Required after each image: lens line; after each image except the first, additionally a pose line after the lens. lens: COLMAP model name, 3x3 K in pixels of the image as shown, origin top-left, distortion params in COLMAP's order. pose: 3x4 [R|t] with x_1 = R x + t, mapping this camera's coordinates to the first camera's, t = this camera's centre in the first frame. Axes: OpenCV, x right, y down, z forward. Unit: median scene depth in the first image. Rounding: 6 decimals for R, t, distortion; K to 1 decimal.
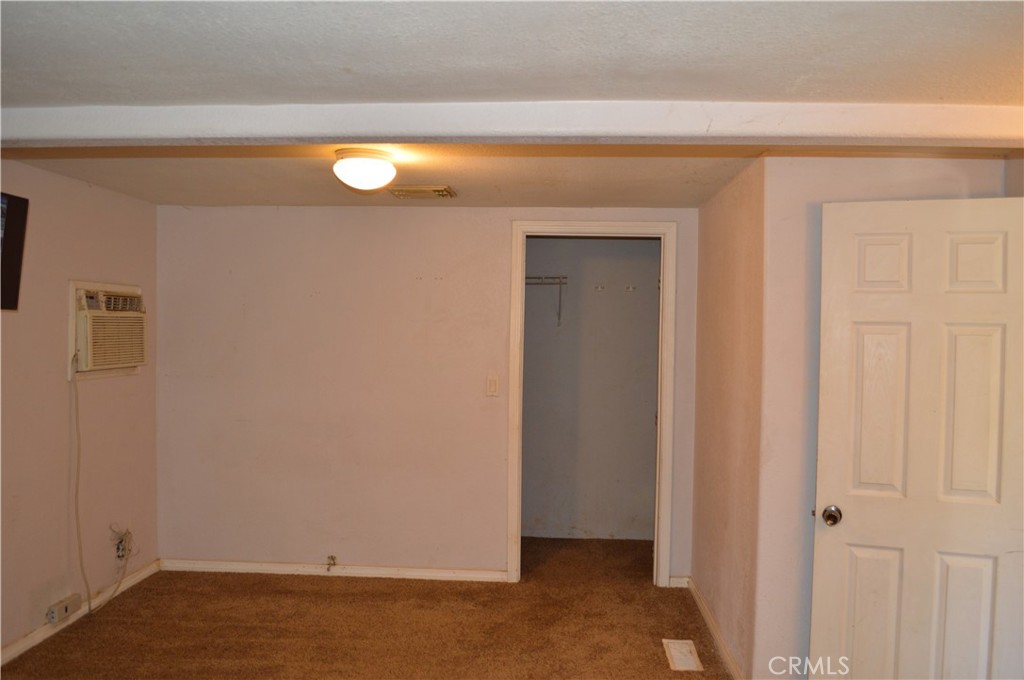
lens RADIAL K [[744.1, 0, 512.0], [0, 744.1, 340.0], [0, 0, 1]] dist [-0.109241, 0.000381]
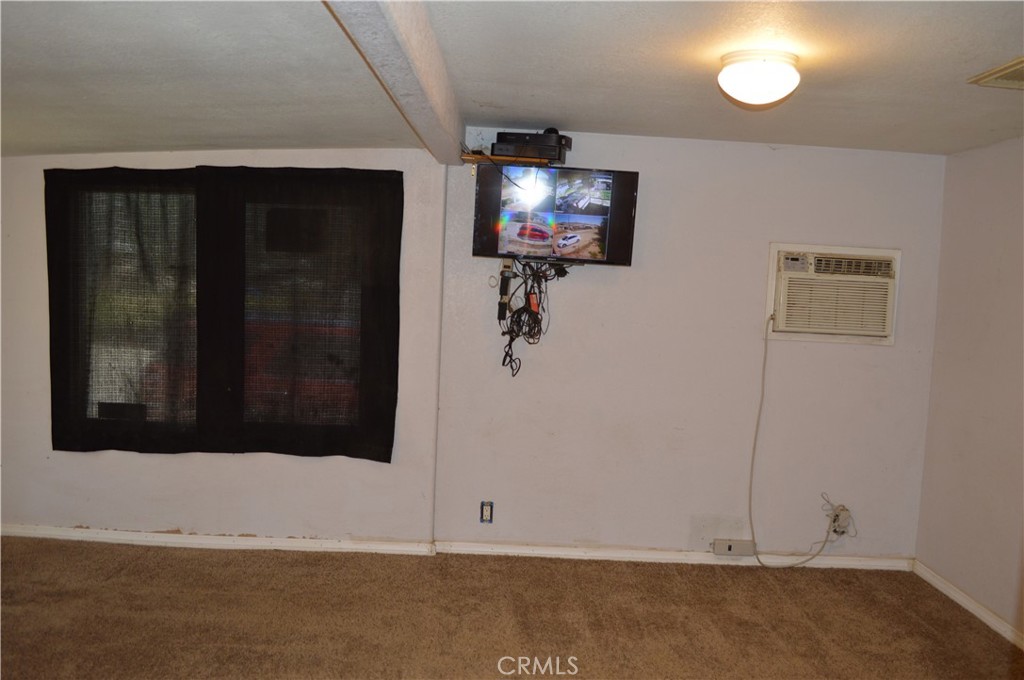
lens RADIAL K [[744.1, 0, 512.0], [0, 744.1, 340.0], [0, 0, 1]] dist [-0.109241, 0.000381]
pose [[0.047934, 0.062511, -0.996893, 0.426566], [-0.060535, 0.996387, 0.059568, 0.016747], [0.997014, 0.057492, 0.051545, 0.554039]]
